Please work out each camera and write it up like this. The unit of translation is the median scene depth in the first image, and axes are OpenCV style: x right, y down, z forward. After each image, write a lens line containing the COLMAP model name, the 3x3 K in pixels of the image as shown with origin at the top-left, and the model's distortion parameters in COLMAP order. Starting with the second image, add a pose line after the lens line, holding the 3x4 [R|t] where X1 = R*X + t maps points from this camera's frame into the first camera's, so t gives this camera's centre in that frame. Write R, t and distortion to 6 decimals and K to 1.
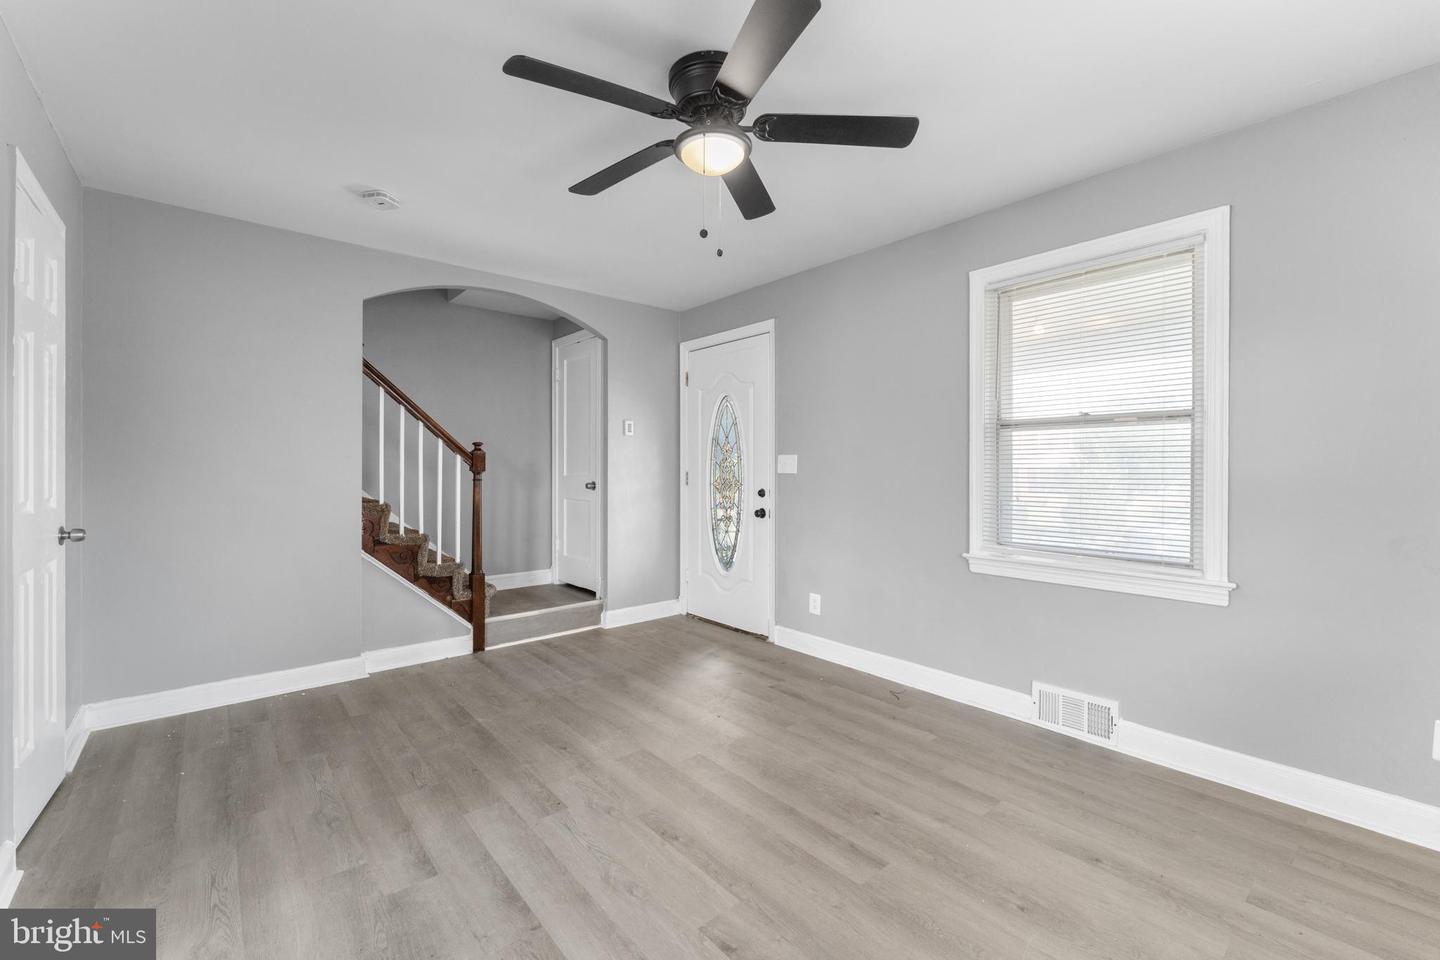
lens RADIAL K [[589.1, 0, 719.5], [0, 589.1, 475.4], [0, 0, 1]] dist [-0.012791, 0.000004]
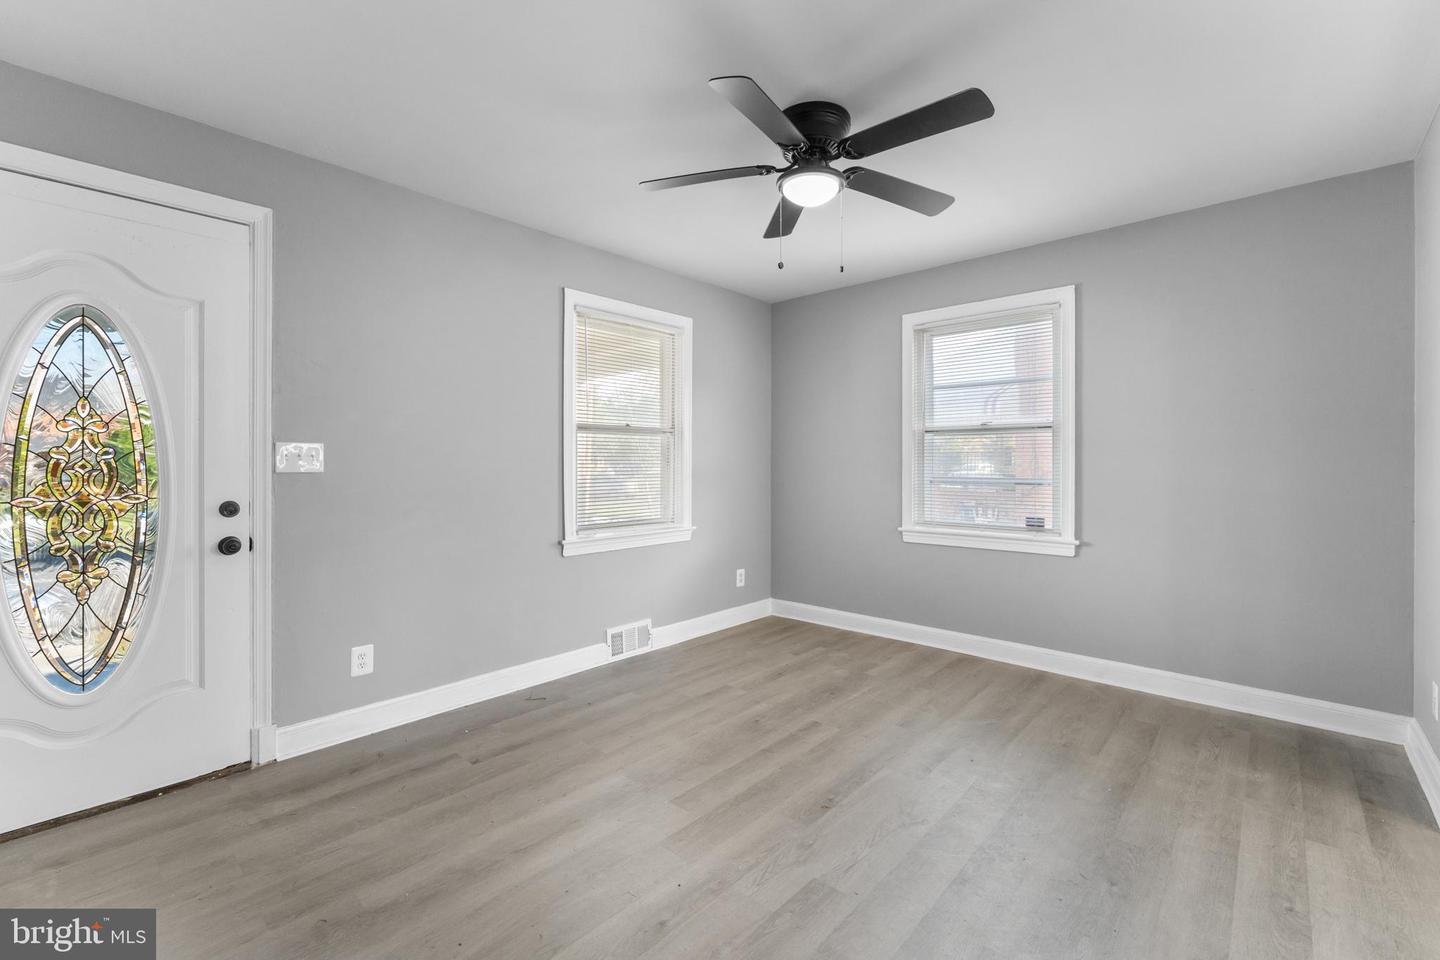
lens RADIAL K [[610.5, 0, 708.5], [0, 610.5, 464.4], [0, 0, 1]] dist [-0.007437, -0.001047]
pose [[-0.108022, -0.004030, 0.994140, -0.861900], [0.011925, 0.999915, 0.005350, -0.015335], [-0.994077, 0.012433, -0.107964, 0.976514]]
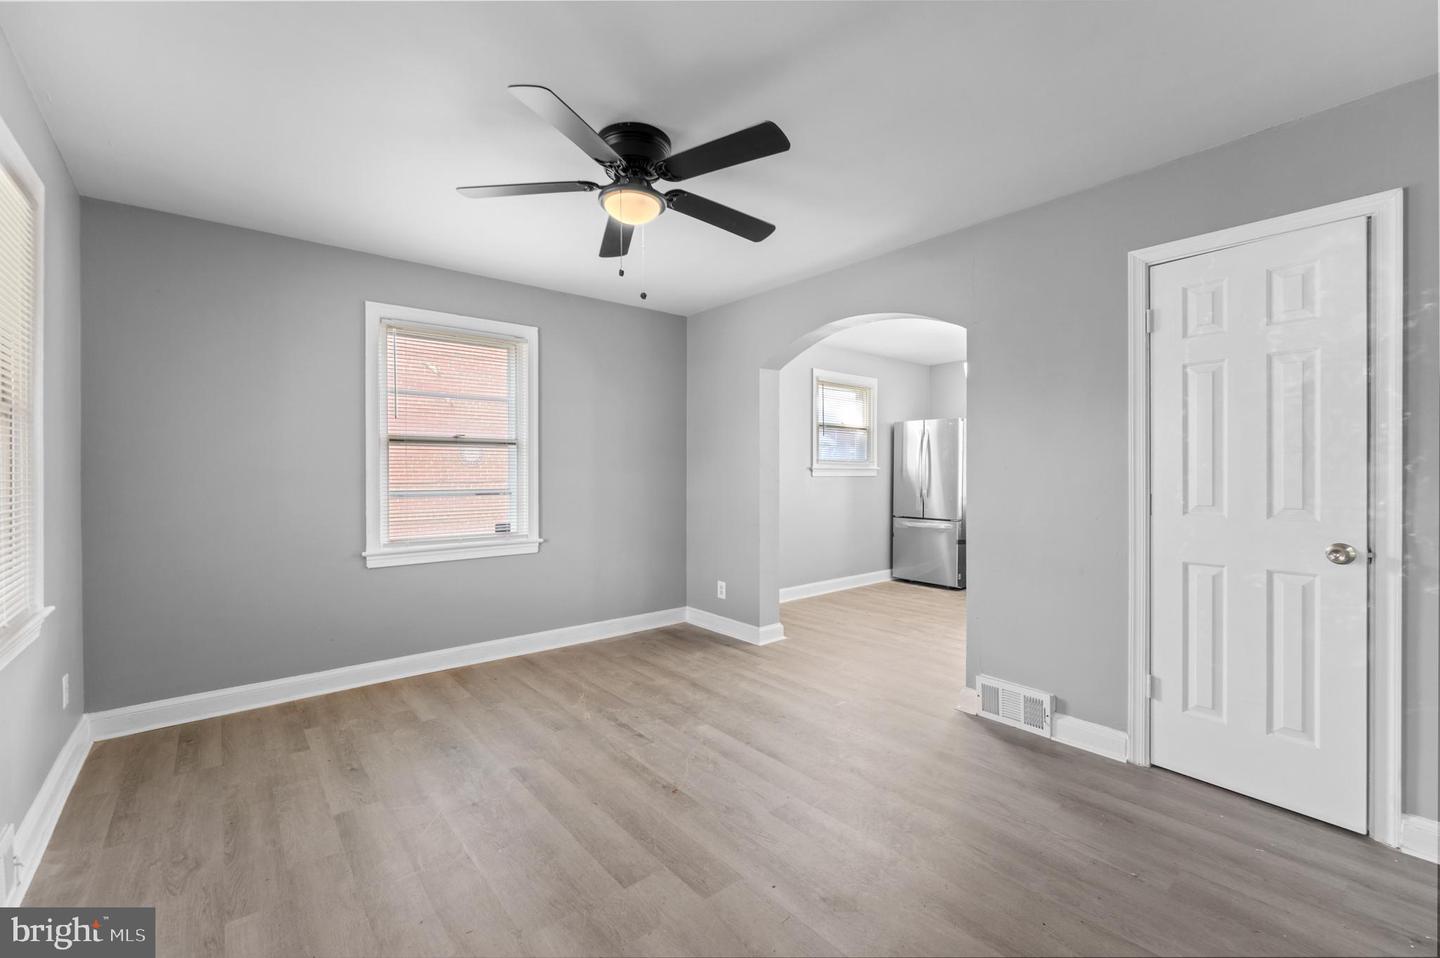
lens RADIAL K [[610.5, 0, 719.1], [0, 610.5, 477.9], [0, 0, 1]] dist [-0.007437, -0.001047]
pose [[-0.999970, -0.001012, 0.007725, -0.141913], [-0.000830, 0.999723, 0.023523, -0.030871], [-0.007746, 0.023516, -0.999693, 1.621901]]
